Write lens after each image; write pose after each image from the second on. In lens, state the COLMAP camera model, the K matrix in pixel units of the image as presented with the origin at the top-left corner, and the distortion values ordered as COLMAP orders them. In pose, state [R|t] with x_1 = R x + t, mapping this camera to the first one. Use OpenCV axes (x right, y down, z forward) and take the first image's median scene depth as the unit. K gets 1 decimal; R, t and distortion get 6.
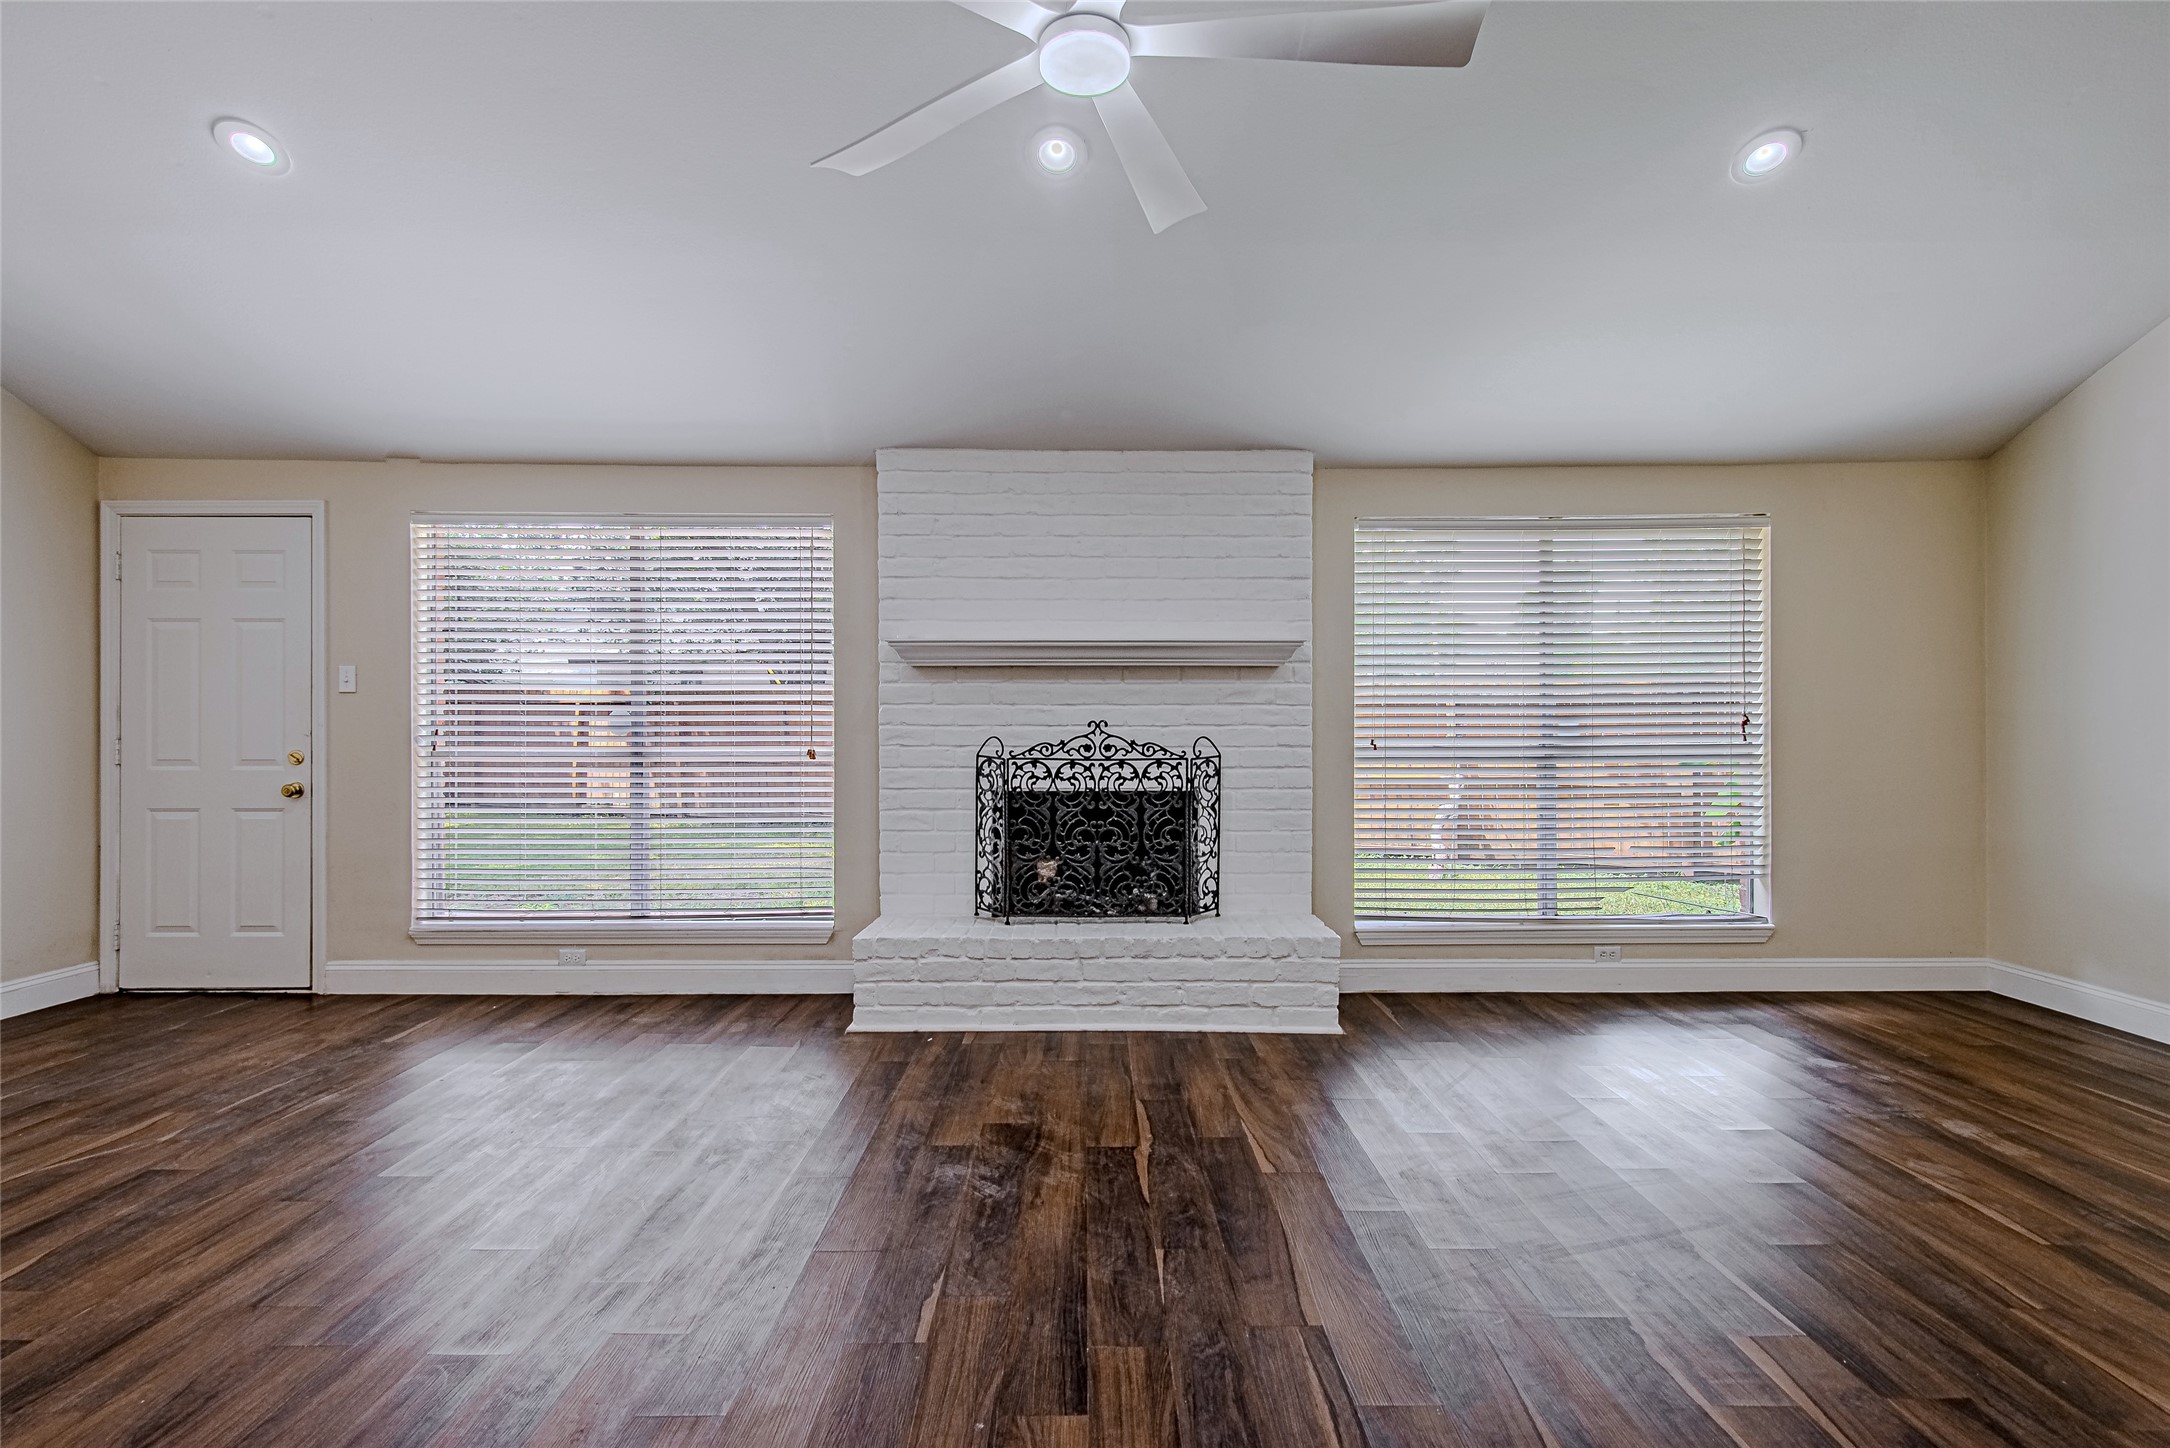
lens RADIAL K [[1039.6, 0, 1090.0], [0, 1039.6, 711.0], [0, 0, 1]] dist [-0.006372, -0.001126]
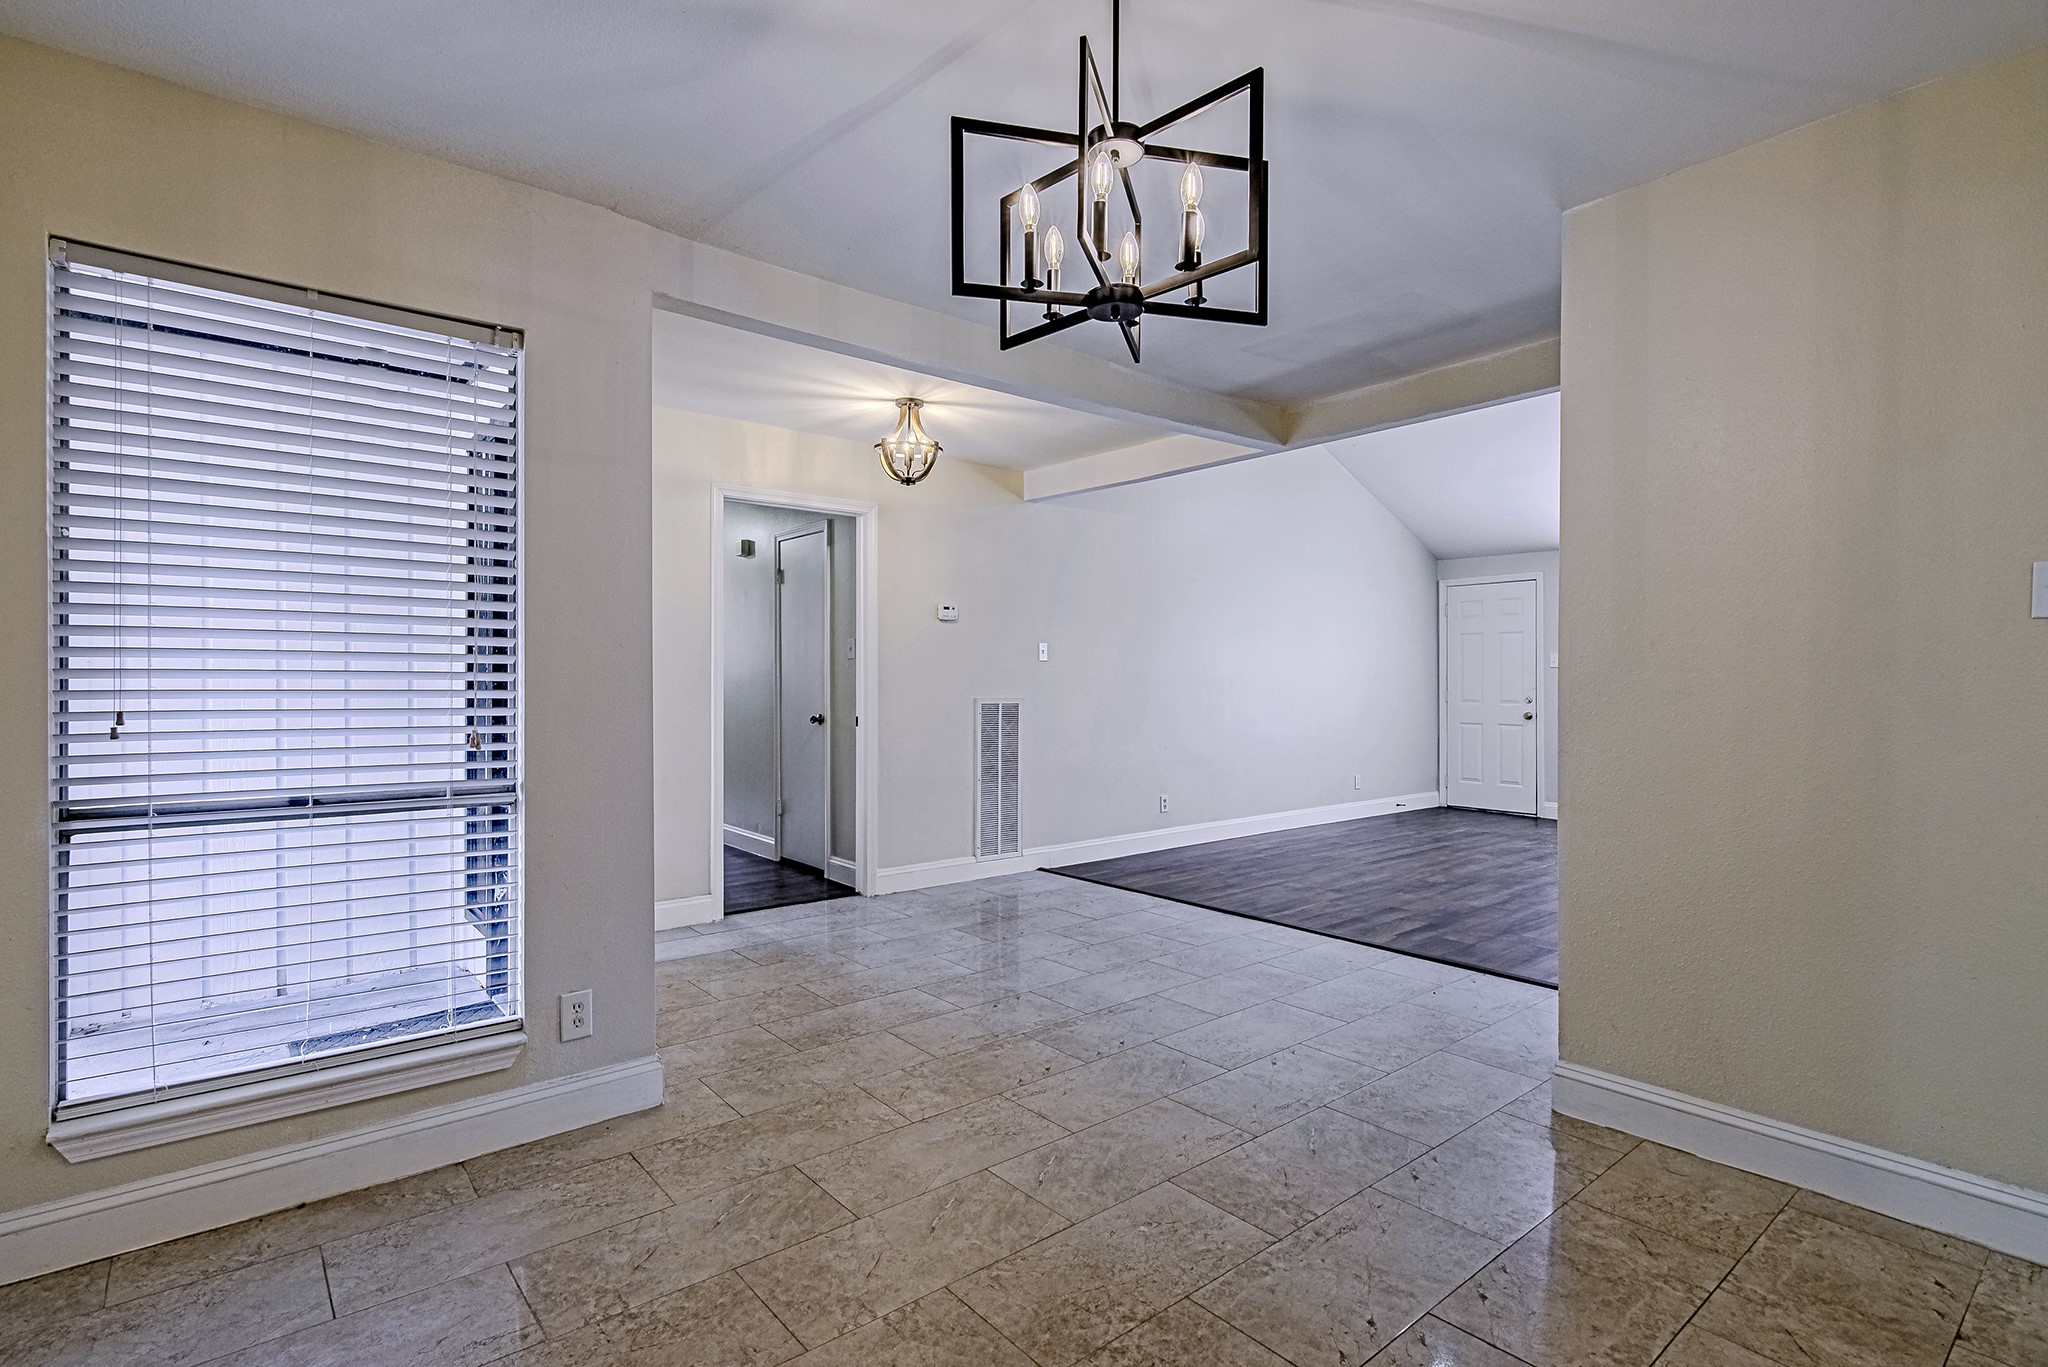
lens RADIAL K [[981.2, 0, 1027.9], [0, 981.2, 672.8], [0, 0, 1]] dist [-0.006372, -0.001126]
pose [[0.626906, -0.001400, -0.779093, 0.115461], [0.006312, 0.999975, 0.003283, -0.021166], [0.779069, -0.006976, 0.626899, -0.987757]]
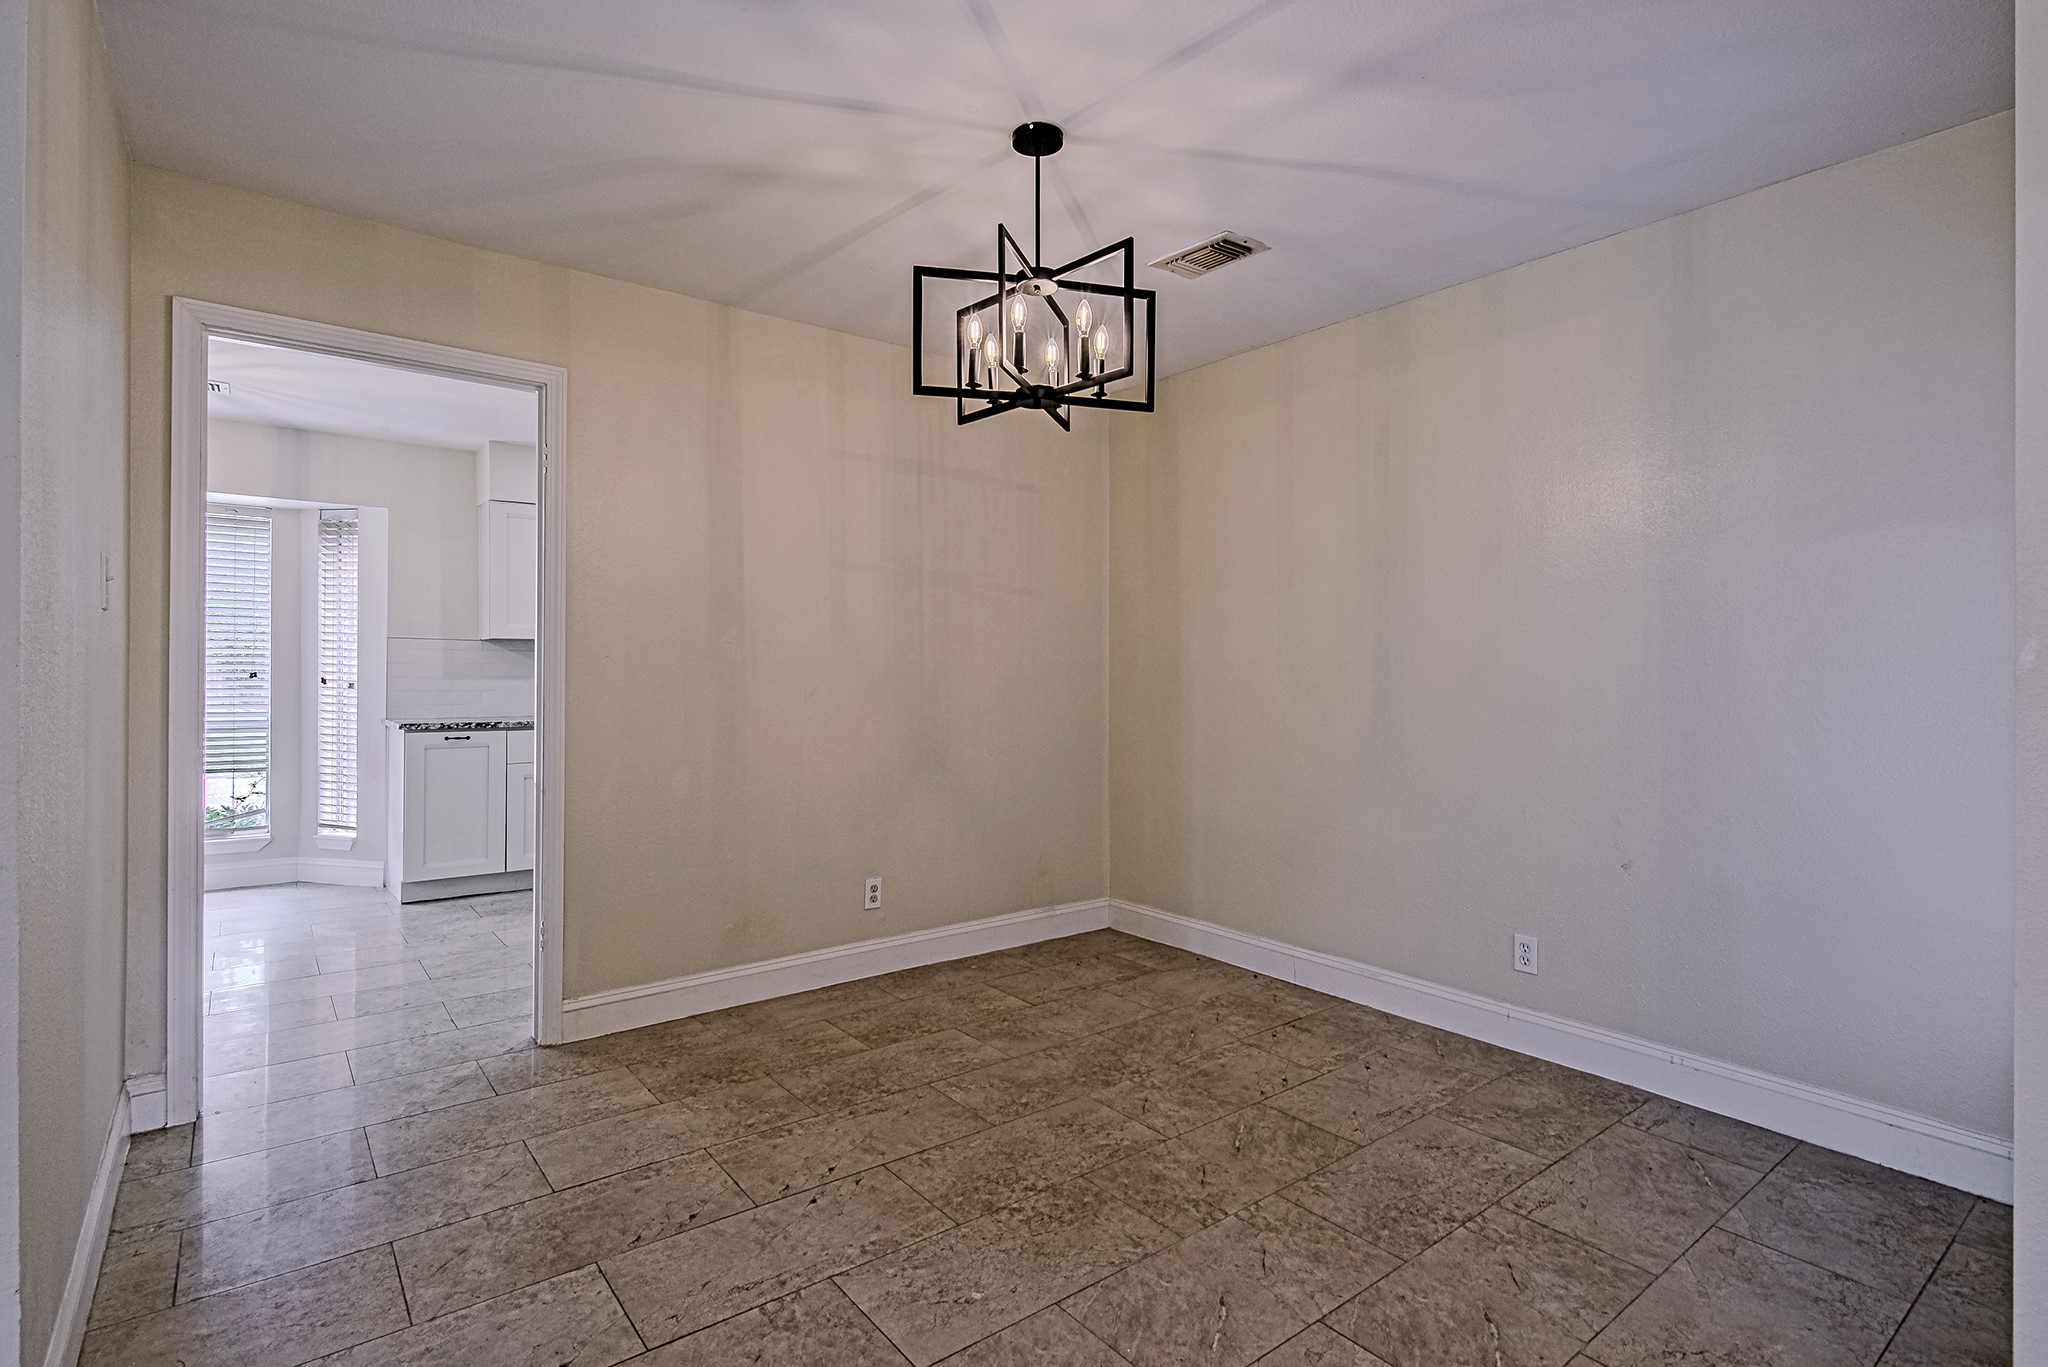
lens RADIAL K [[981.2, 0, 1041.5], [0, 981.2, 673.0], [0, 0, 1]] dist [-0.006372, -0.001126]
pose [[-0.614045, -0.004438, 0.789259, -0.581285], [-0.011245, 0.999932, -0.003126, -0.009051], [-0.789191, -0.010795, -0.614053, -0.396115]]
